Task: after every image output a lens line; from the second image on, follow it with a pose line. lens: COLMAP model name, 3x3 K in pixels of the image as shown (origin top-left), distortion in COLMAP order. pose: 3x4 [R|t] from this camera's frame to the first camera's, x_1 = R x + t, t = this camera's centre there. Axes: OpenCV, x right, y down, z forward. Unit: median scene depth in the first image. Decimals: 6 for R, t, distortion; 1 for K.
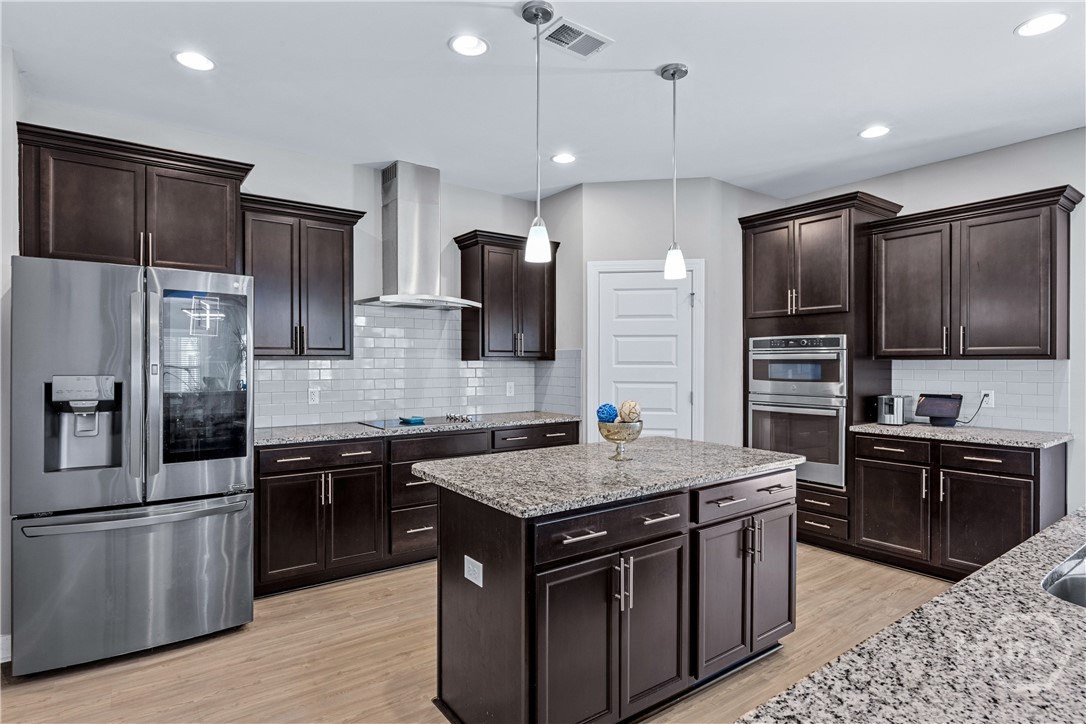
lens RADIAL K [[590.2, 0, 546.1], [0, 590.2, 364.2], [0, 0, 1]] dist [-0.000474, -0.002652]
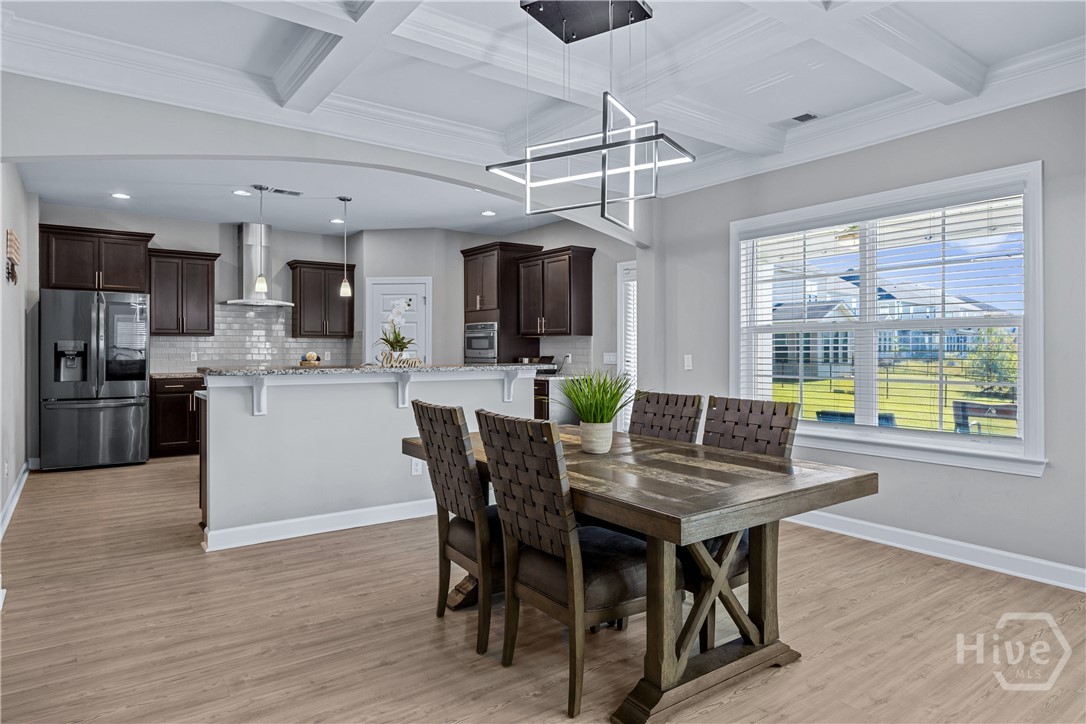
lens RADIAL K [[642.5, 0, 536.6], [0, 642.5, 351.5], [0, 0, 1]] dist [-0.007783, 0.003296]
pose [[0.999998, 0.001729, -0.000393, 0.753943], [-0.001729, 0.999998, -0.000186, 0.044316], [0.000393, 0.000187, 1.000000, -1.093292]]
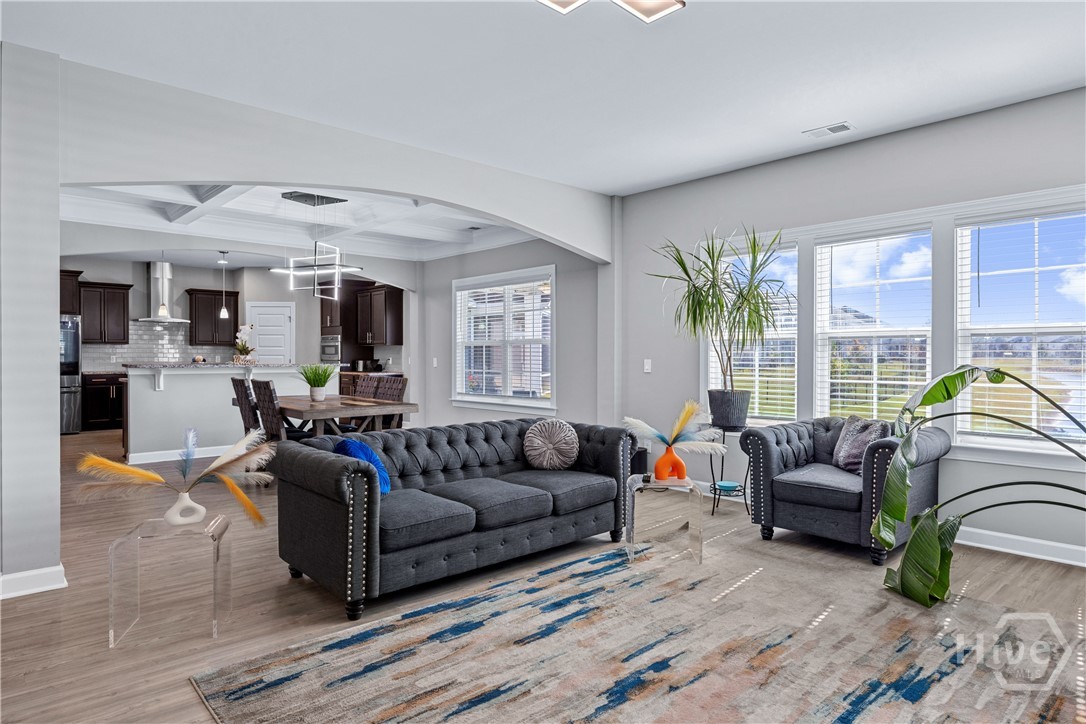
lens RADIAL K [[642.5, 0, 542.6], [0, 642.5, 365.6], [0, 0, 1]] dist [-0.007783, 0.003296]
pose [[0.993533, 0.002724, 0.113515, 1.265252], [-0.004170, 0.999913, 0.012502, 0.047837], [-0.113471, -0.012895, 0.993458, -2.166346]]
